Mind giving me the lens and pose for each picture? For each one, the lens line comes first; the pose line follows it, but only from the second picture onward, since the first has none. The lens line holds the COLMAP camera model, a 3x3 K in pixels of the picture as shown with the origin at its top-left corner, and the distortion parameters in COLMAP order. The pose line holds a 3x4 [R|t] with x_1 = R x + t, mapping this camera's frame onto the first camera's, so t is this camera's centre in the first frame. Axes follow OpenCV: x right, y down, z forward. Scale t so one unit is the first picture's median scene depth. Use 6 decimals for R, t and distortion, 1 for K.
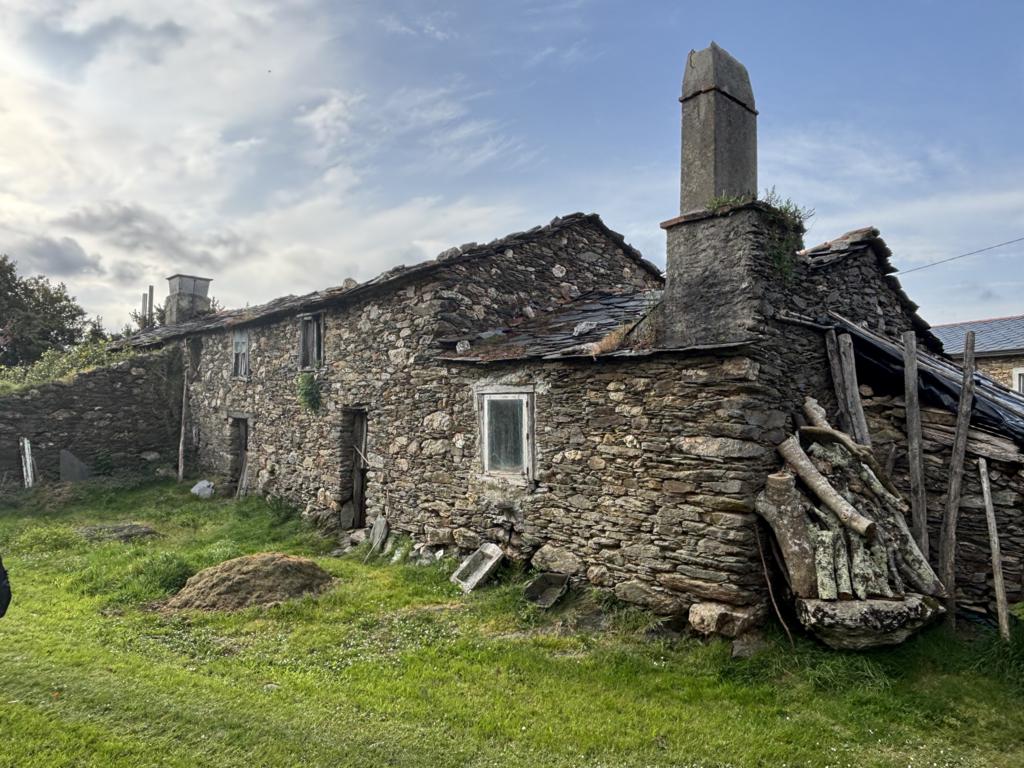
lens RADIAL K [[681.8, 0, 513.1], [0, 681.8, 371.7], [0, 0, 1]] dist [0.051640, -0.098846]
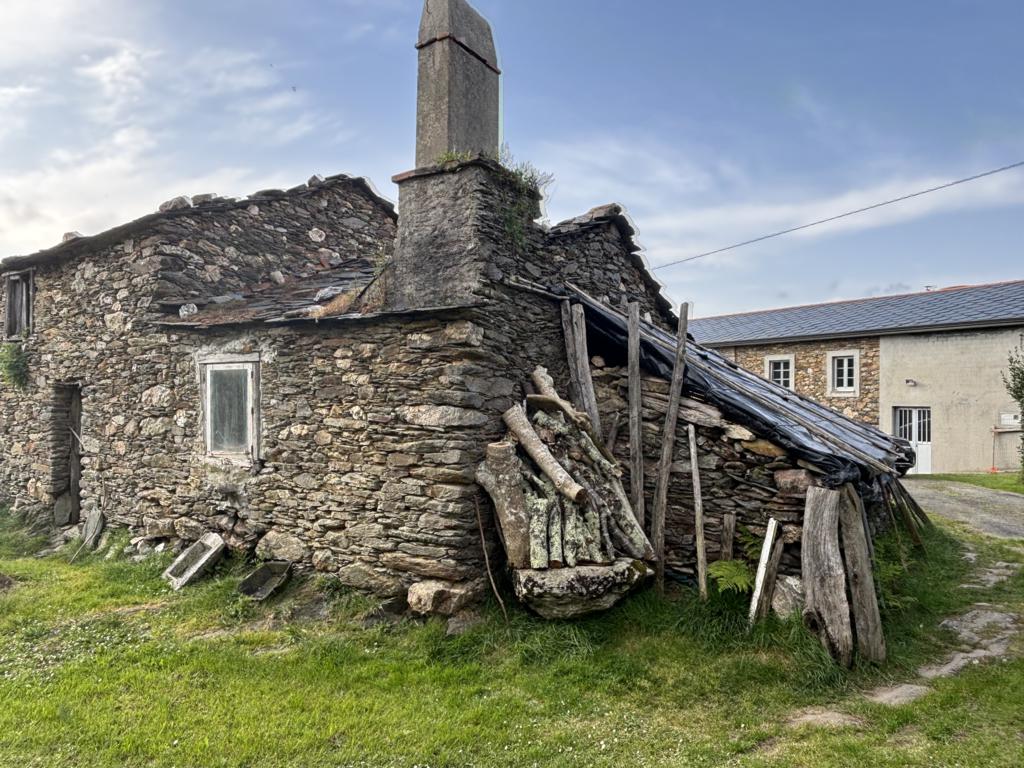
lens RADIAL K [[681.8, 0, 513.1], [0, 681.8, 371.7], [0, 0, 1]] dist [0.051640, -0.098846]
pose [[0.965813, 0.008429, 0.259102, 0.131916], [-0.013041, 0.999786, 0.016089, 0.028366], [-0.258911, -0.018918, 0.965716, 0.057141]]
